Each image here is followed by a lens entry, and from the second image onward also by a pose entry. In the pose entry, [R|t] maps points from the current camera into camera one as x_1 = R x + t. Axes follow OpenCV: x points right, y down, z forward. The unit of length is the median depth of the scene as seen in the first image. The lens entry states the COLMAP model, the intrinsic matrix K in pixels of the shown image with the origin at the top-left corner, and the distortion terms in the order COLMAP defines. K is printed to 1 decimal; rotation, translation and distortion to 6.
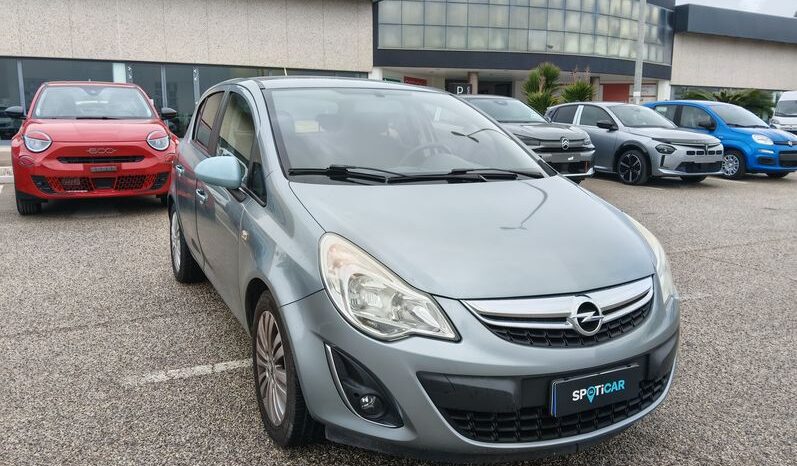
lens RADIAL K [[649.4, 0, 395.3], [0, 649.4, 232.5], [0, 0, 1]] dist [0.073581, -0.165703]
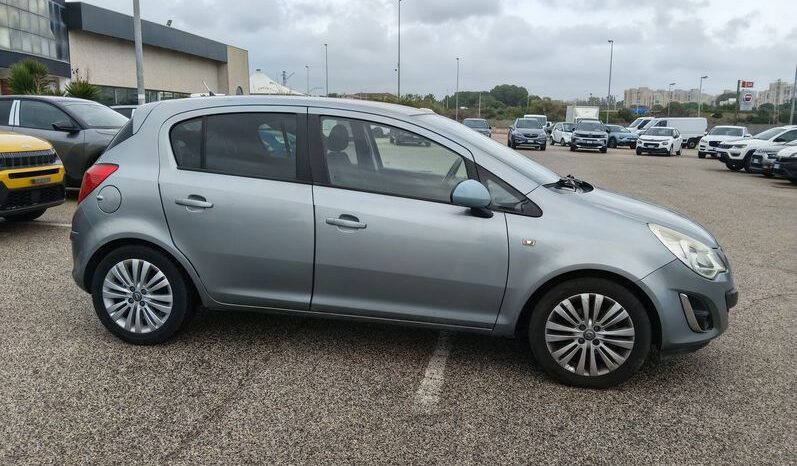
lens RADIAL K [[649.4, 0, 397.3], [0, 649.4, 234.4], [0, 0, 1]] dist [0.073581, -0.165703]
pose [[0.588183, -0.140936, 0.796353, -0.921466], [0.133447, 0.988114, 0.076310, -0.093722], [-0.797642, 0.061387, 0.599999, 0.322166]]
